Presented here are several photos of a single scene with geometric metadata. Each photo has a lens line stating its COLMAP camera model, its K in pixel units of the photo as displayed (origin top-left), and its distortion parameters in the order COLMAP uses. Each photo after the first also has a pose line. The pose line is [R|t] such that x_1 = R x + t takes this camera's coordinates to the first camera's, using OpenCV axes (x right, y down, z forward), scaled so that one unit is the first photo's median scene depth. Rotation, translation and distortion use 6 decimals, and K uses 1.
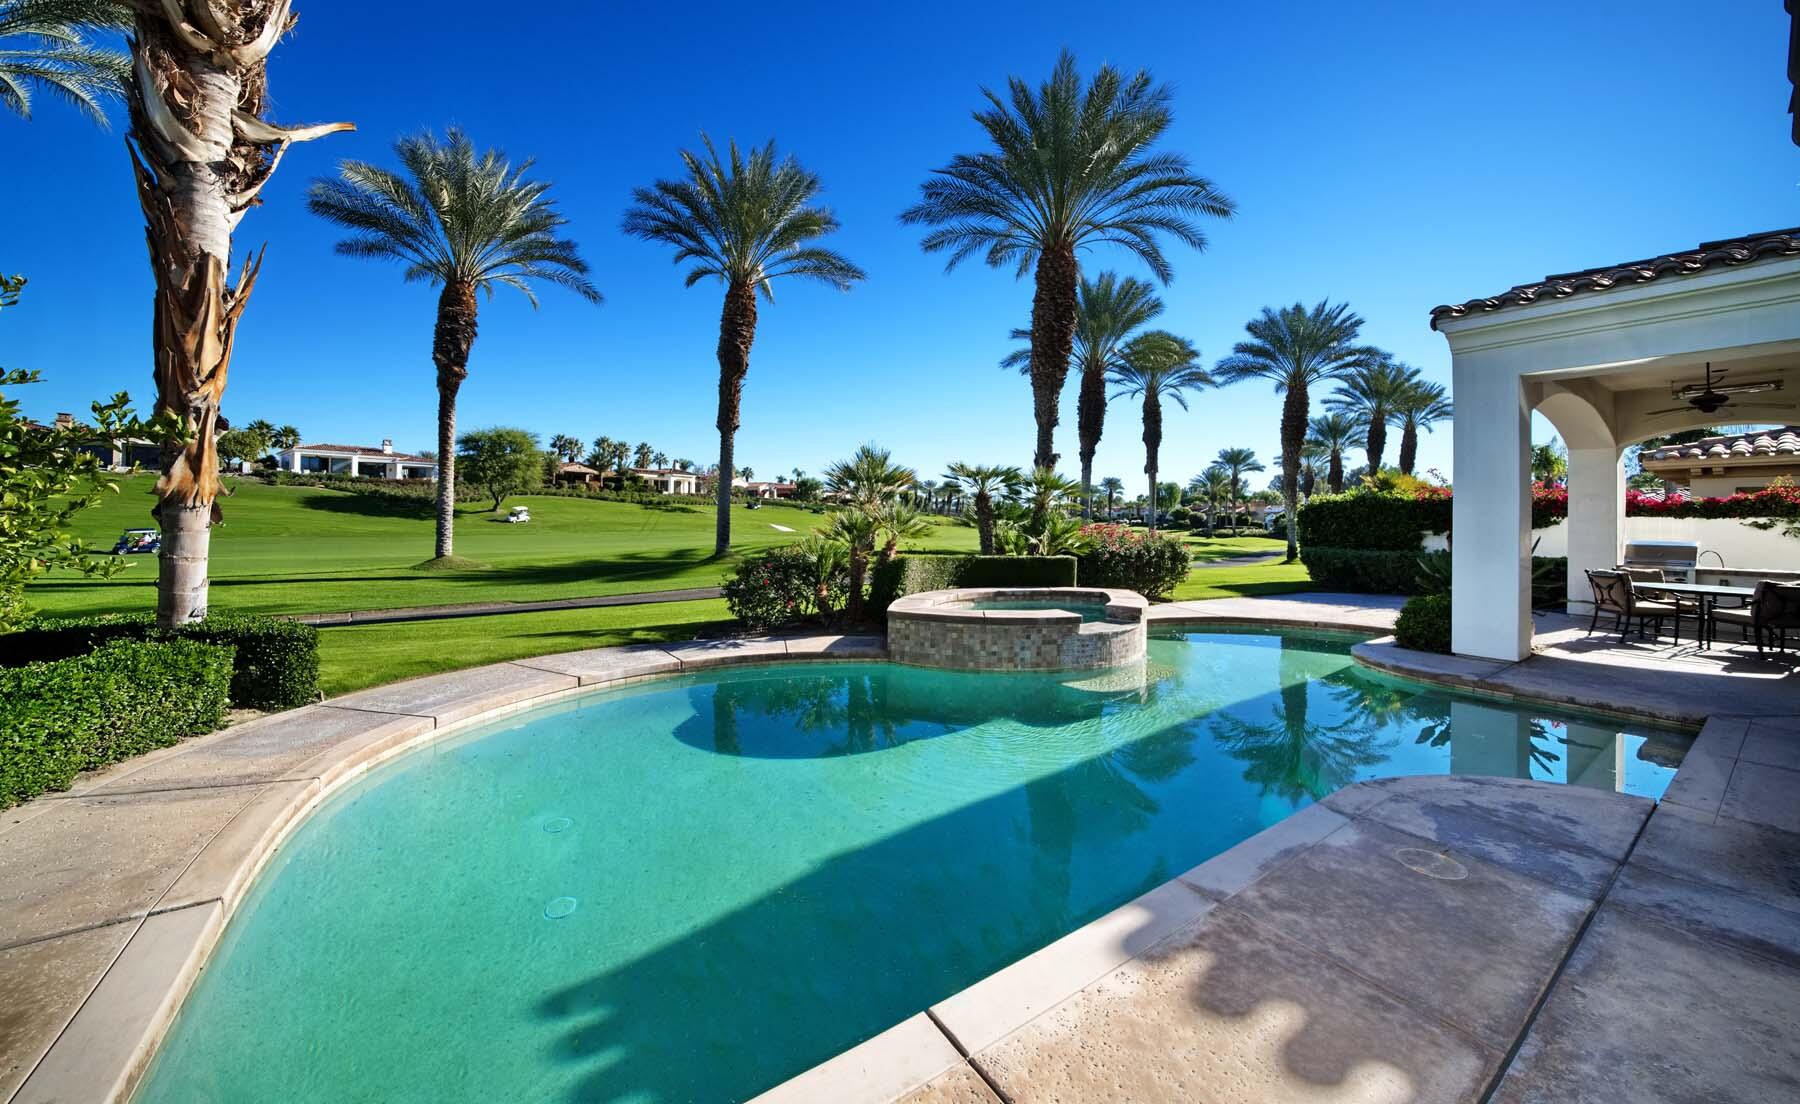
lens RADIAL K [[663.1, 0, 909.1], [0, 663.1, 501.0], [0, 0, 1]] dist [-0.017662, 0.000084]
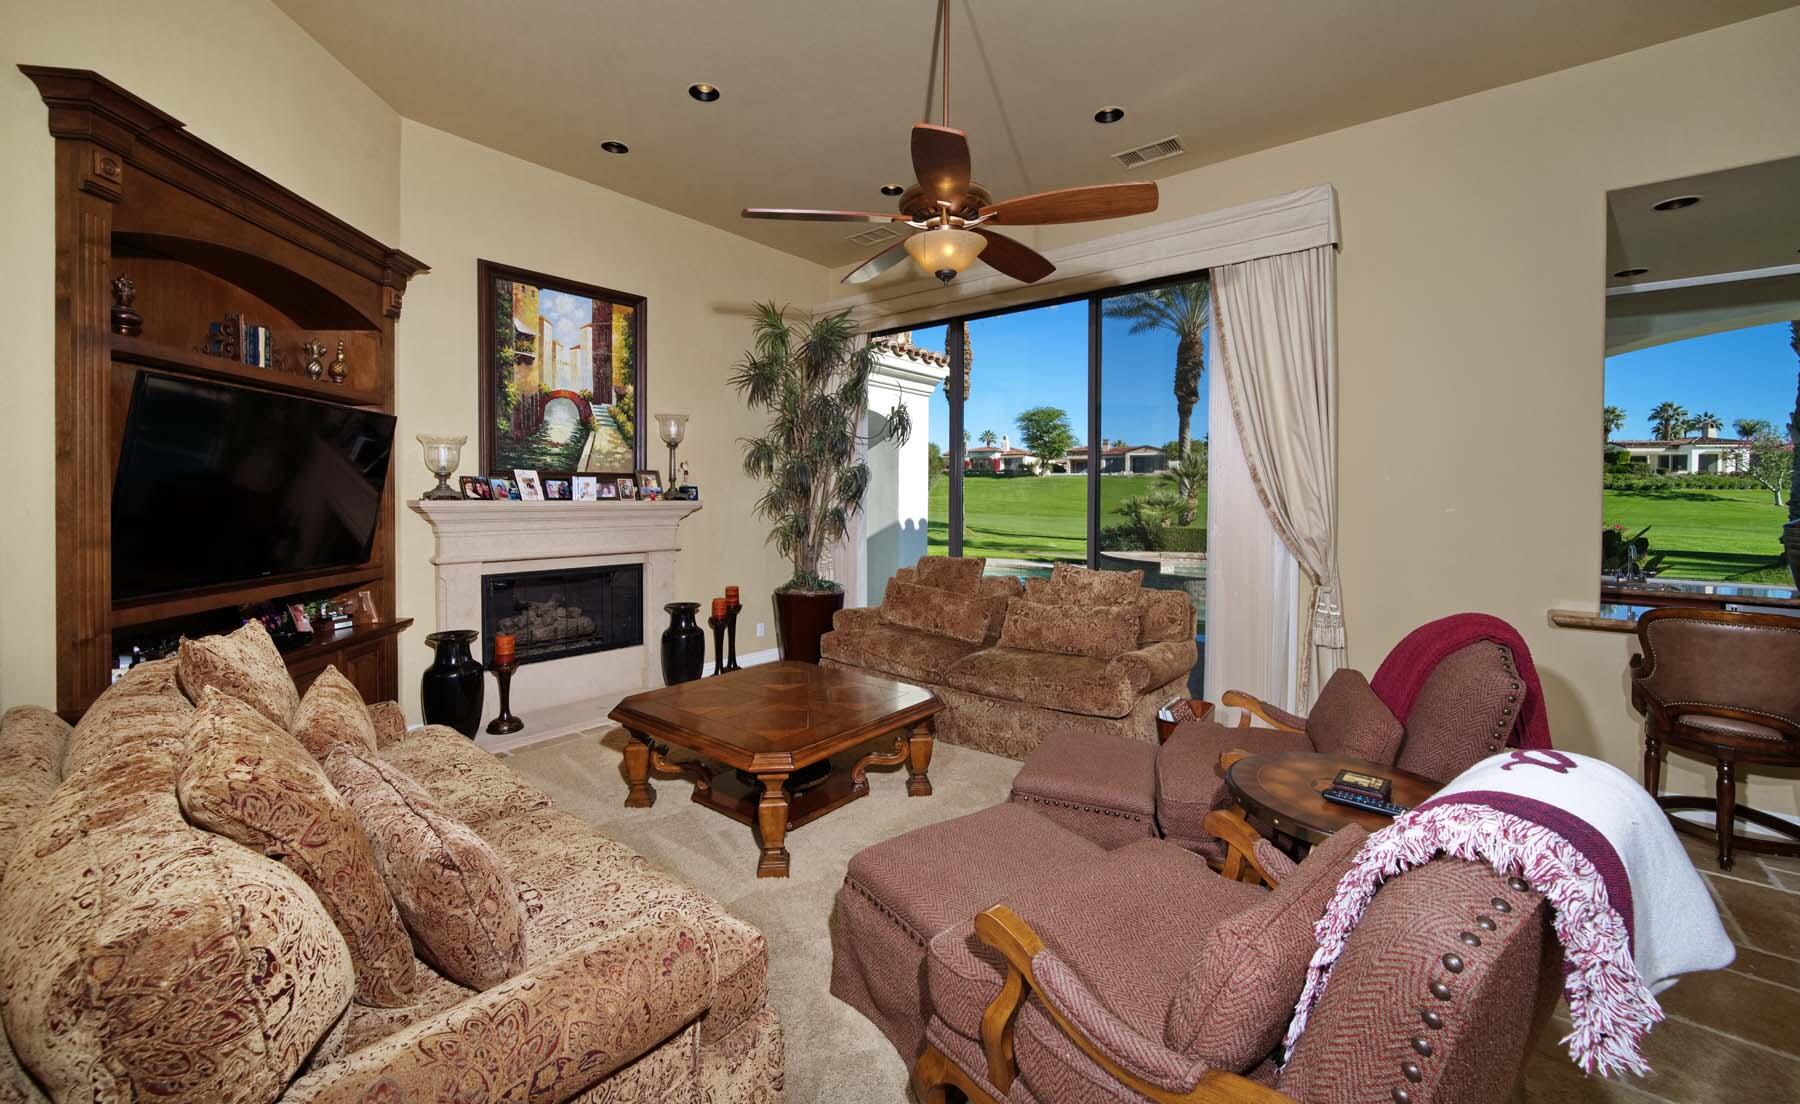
lens RADIAL K [[700.9, 0, 897.8], [0, 700.9, 503.1], [0, 0, 1]] dist [0.001113, 0.000080]
pose [[0.306965, -0.001357, -0.951720, 0.917890], [0.018908, 0.999810, 0.004673, 0.006157], [0.951533, -0.019430, 0.306932, -0.092210]]
